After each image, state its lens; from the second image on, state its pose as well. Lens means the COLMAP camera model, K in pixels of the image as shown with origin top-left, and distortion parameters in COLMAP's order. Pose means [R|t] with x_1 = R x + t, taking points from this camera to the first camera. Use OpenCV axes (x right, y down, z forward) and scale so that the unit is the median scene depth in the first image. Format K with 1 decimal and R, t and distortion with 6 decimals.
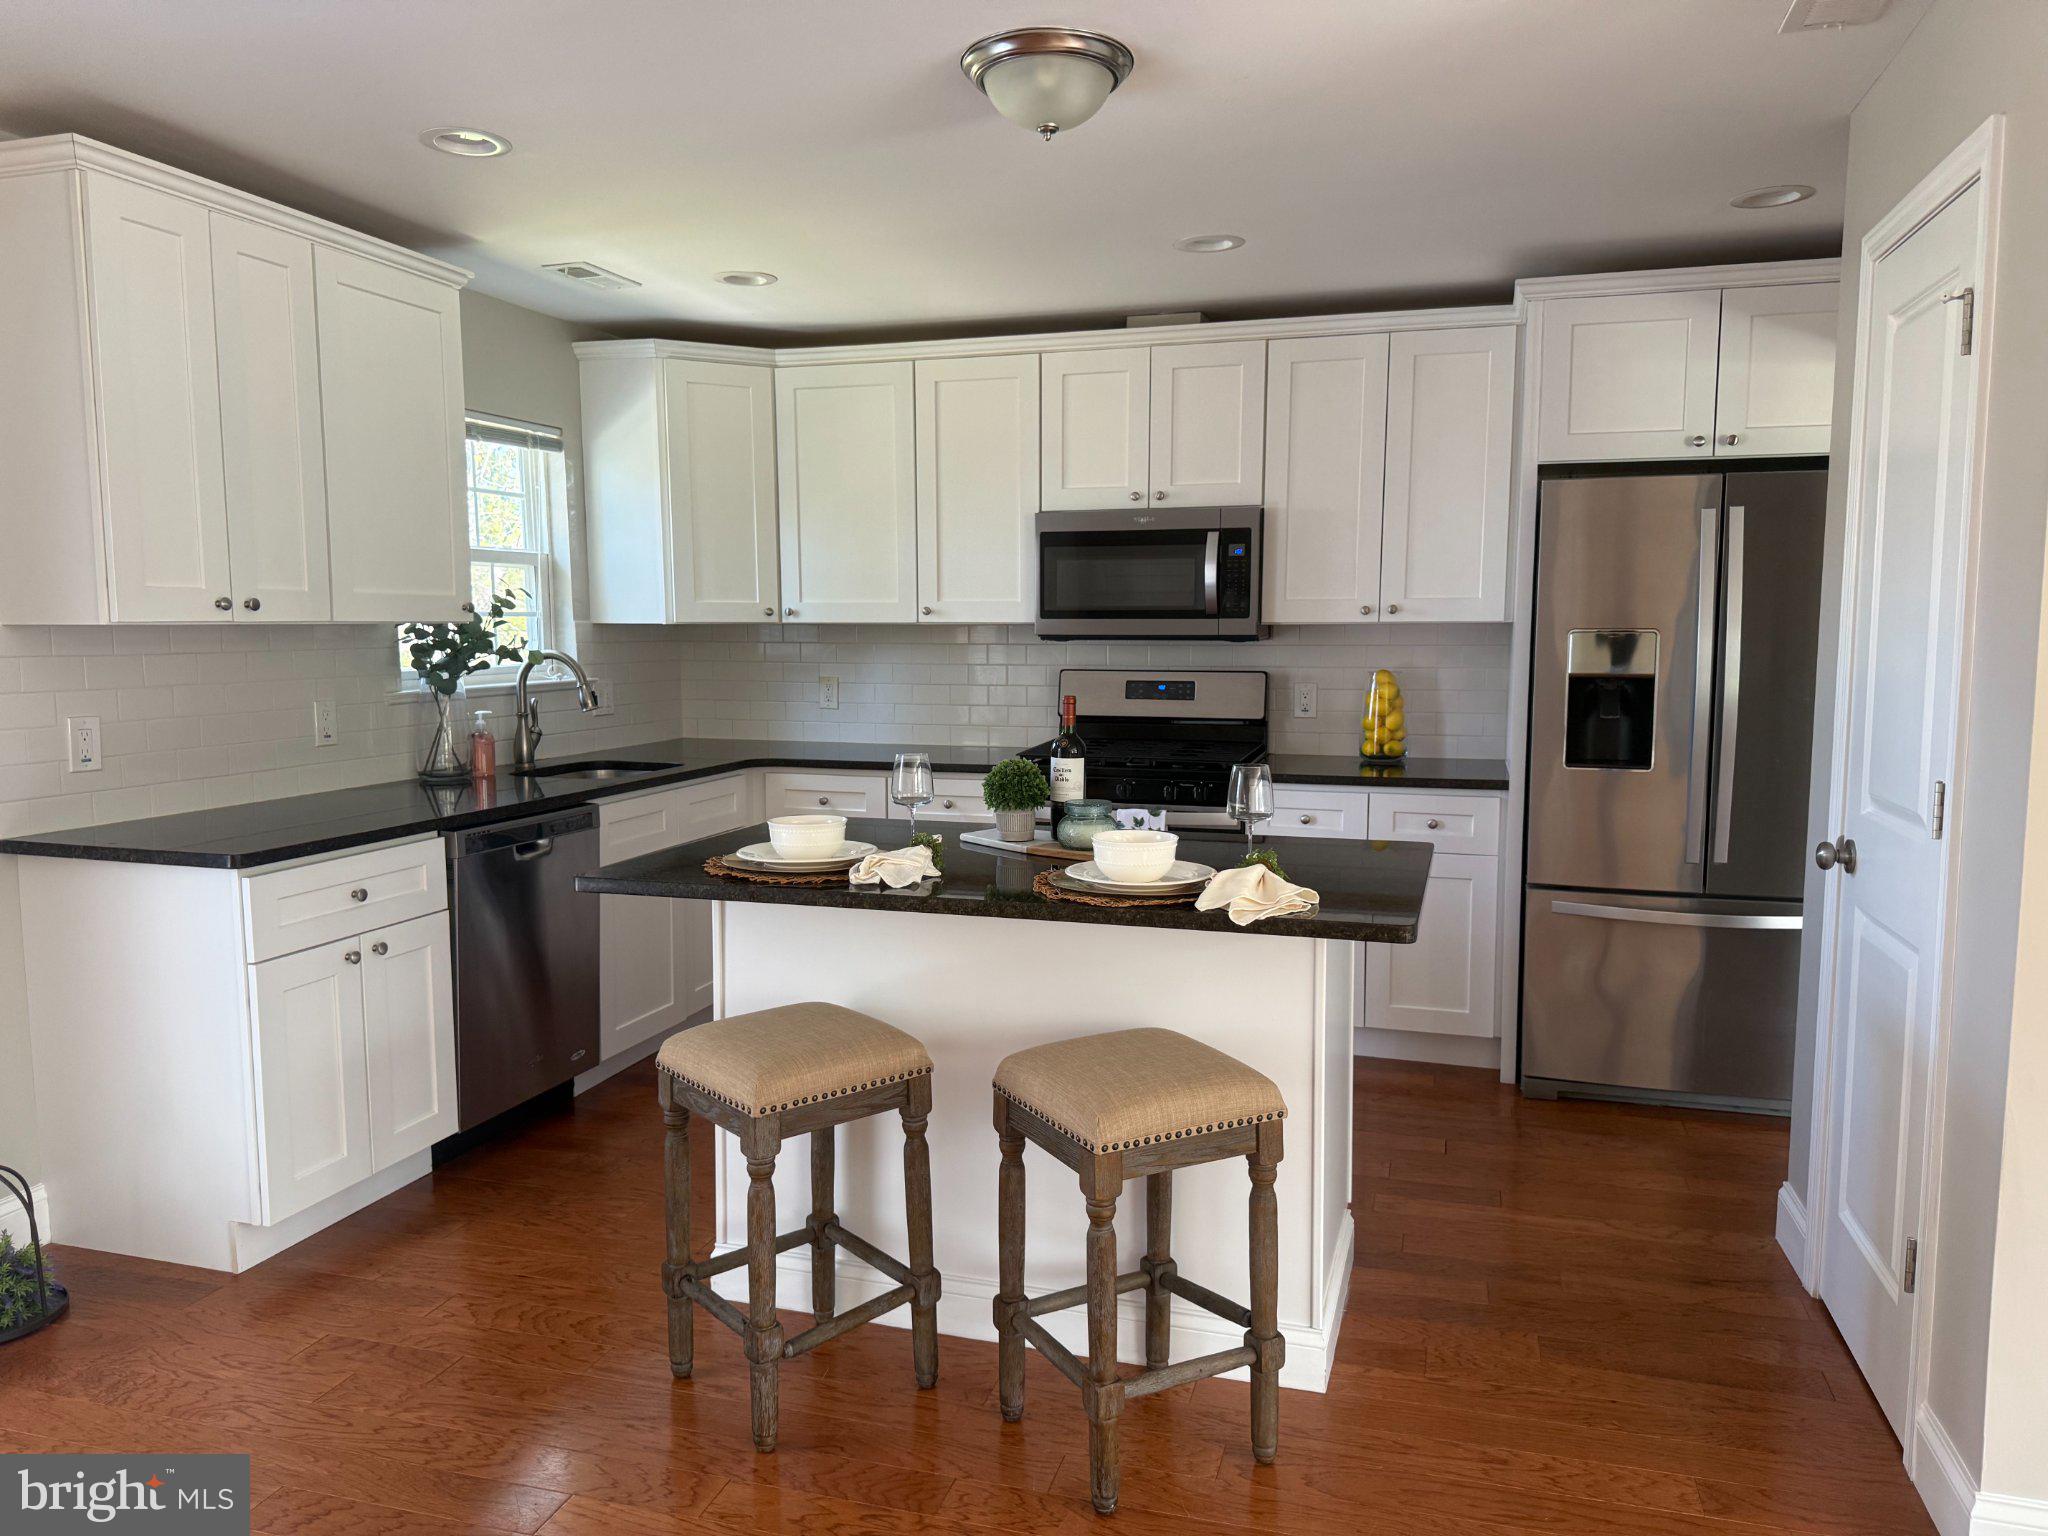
lens RADIAL K [[1453.6, 0, 1010.0], [0, 1453.6, 764.0], [0, 0, 1]] dist [0.043789, -0.058867]
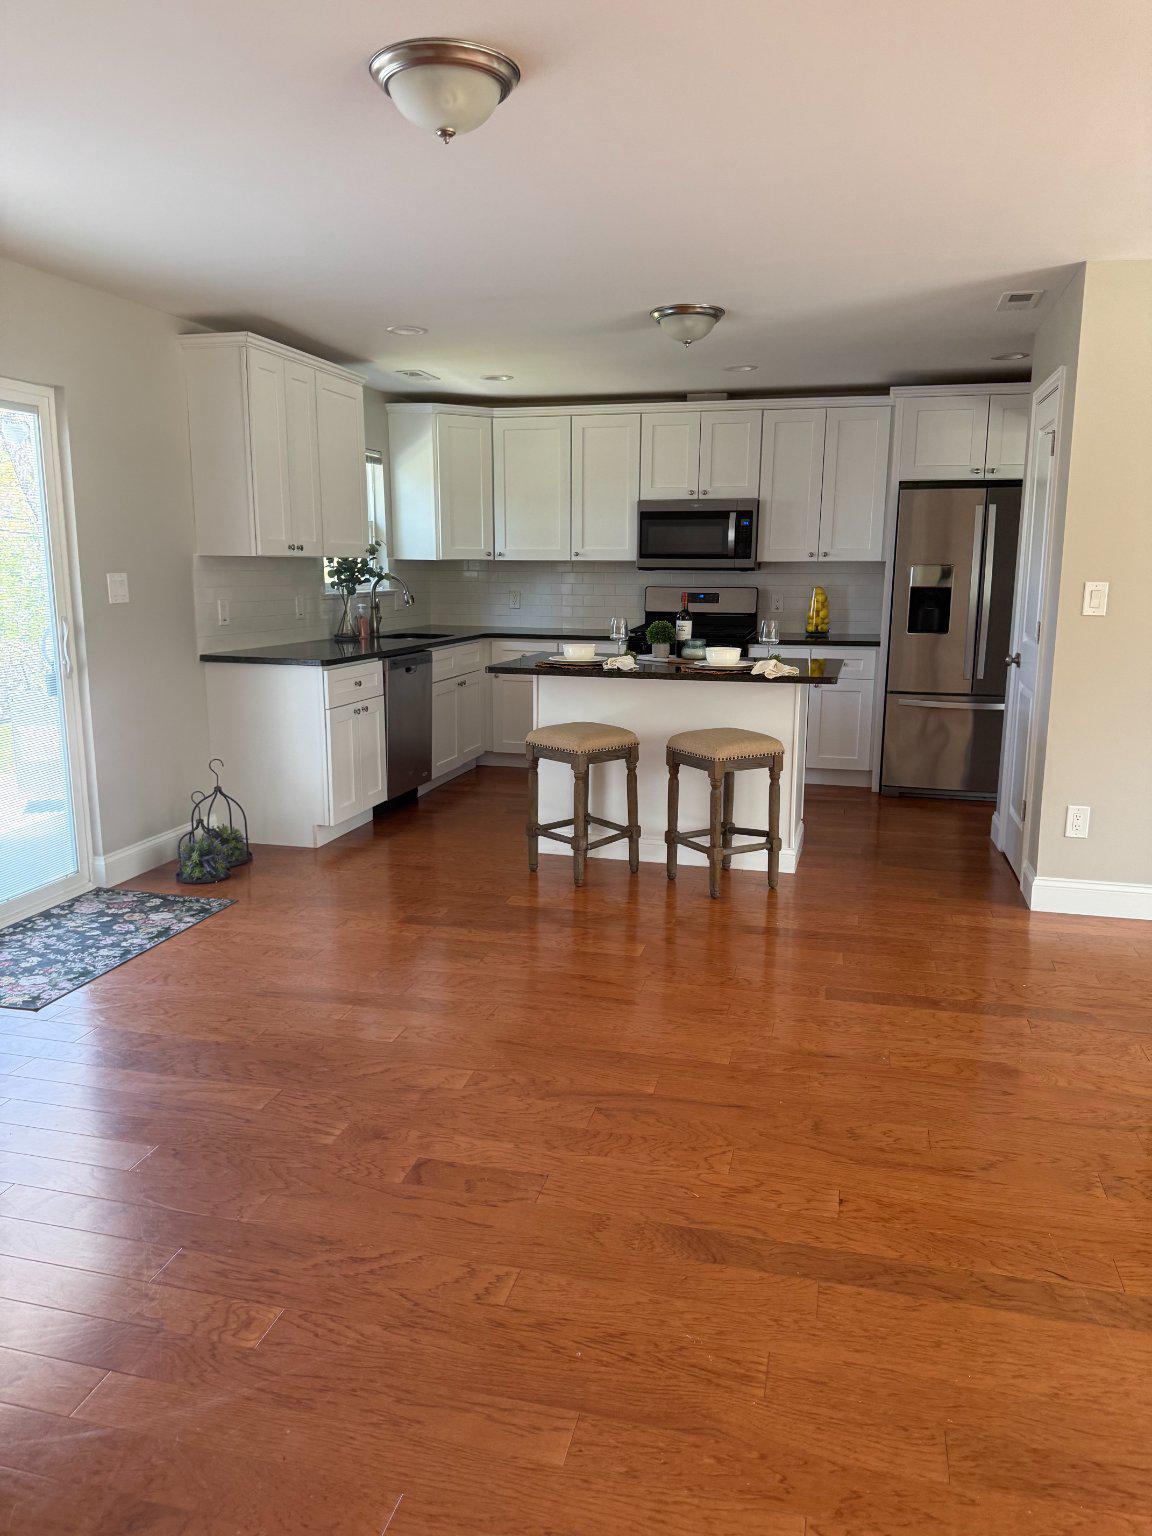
lens RADIAL K [[1090.2, 0, 574.6], [0, 1090.2, 770.5], [0, 0, 1]] dist [0.043789, -0.058867]
pose [[0.998959, -0.001971, 0.045576, -0.157233], [-0.002090, 0.996039, 0.088891, 0.059283], [-0.045571, -0.088894, 0.994998, -0.526181]]
